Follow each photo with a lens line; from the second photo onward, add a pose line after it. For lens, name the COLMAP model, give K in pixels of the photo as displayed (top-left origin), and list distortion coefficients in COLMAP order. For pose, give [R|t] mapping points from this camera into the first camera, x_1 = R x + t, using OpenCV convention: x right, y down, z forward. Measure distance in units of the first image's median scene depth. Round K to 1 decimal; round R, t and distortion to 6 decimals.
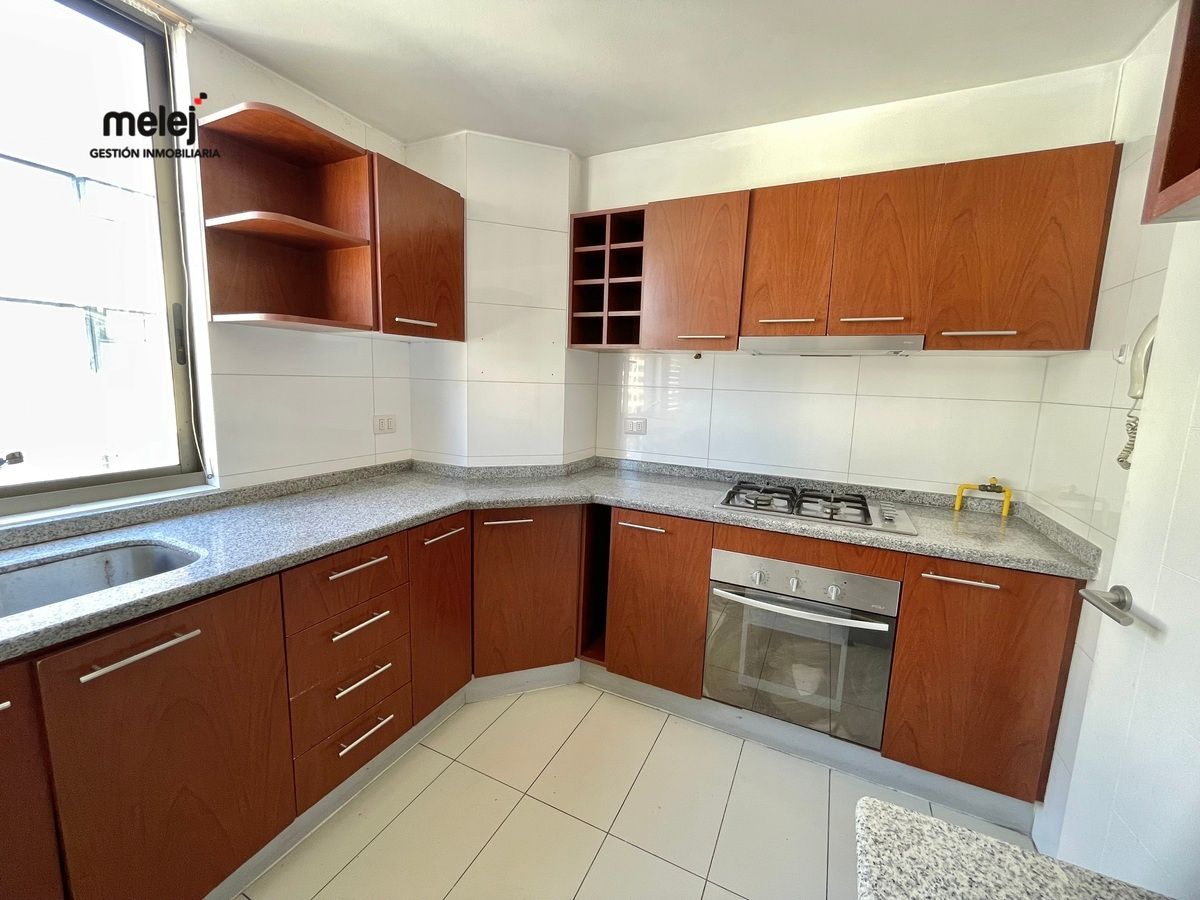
lens RADIAL K [[482.8, 0, 601.8], [0, 482.8, 448.2], [0, 0, 1]] dist [0.000703, -0.000068]
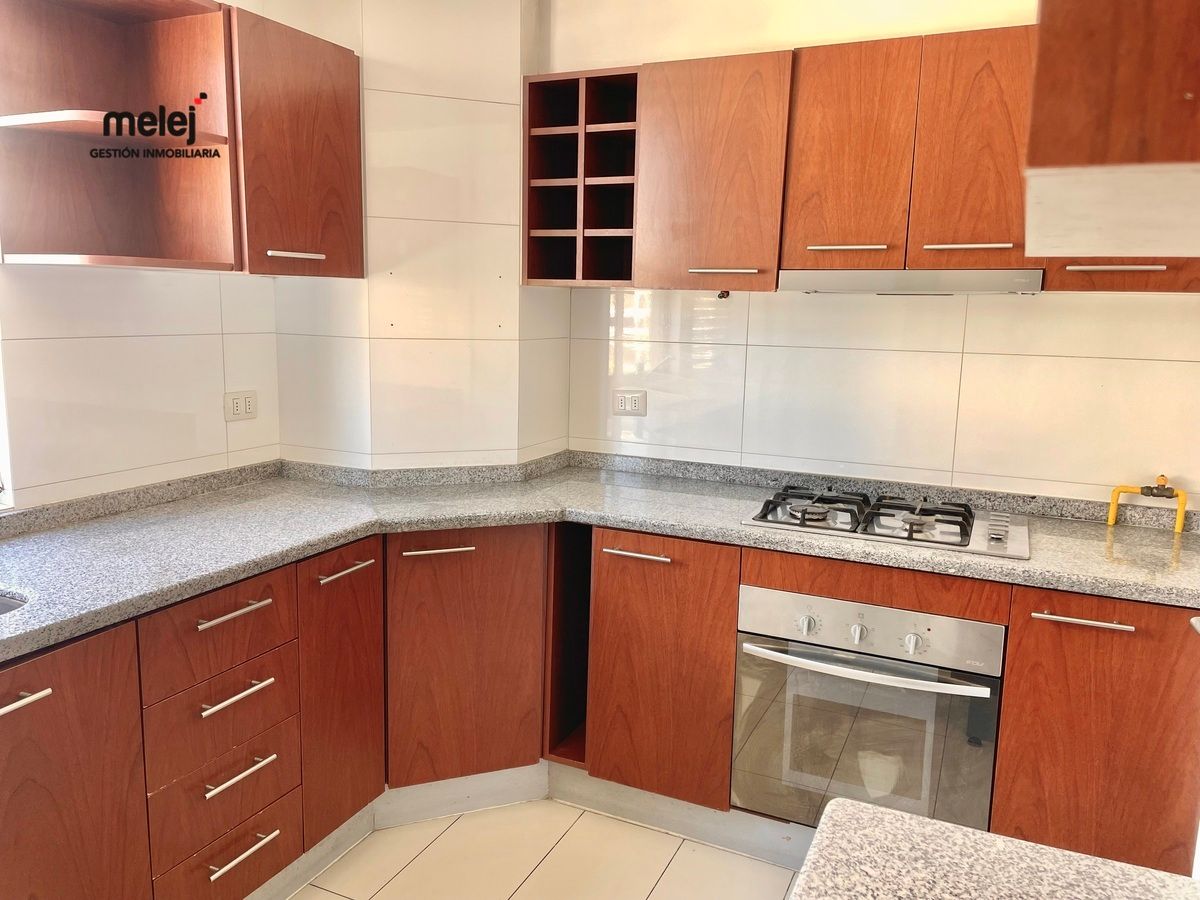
lens RADIAL K [[908.4, 0, 597.7], [0, 908.4, 446.7], [0, 0, 1]] dist [0.037124, -0.001565]
pose [[0.999783, -0.013207, 0.016122, 0.009059], [0.012909, 0.999747, 0.018403, -0.013319], [-0.016361, -0.018191, 0.999701, -0.272218]]
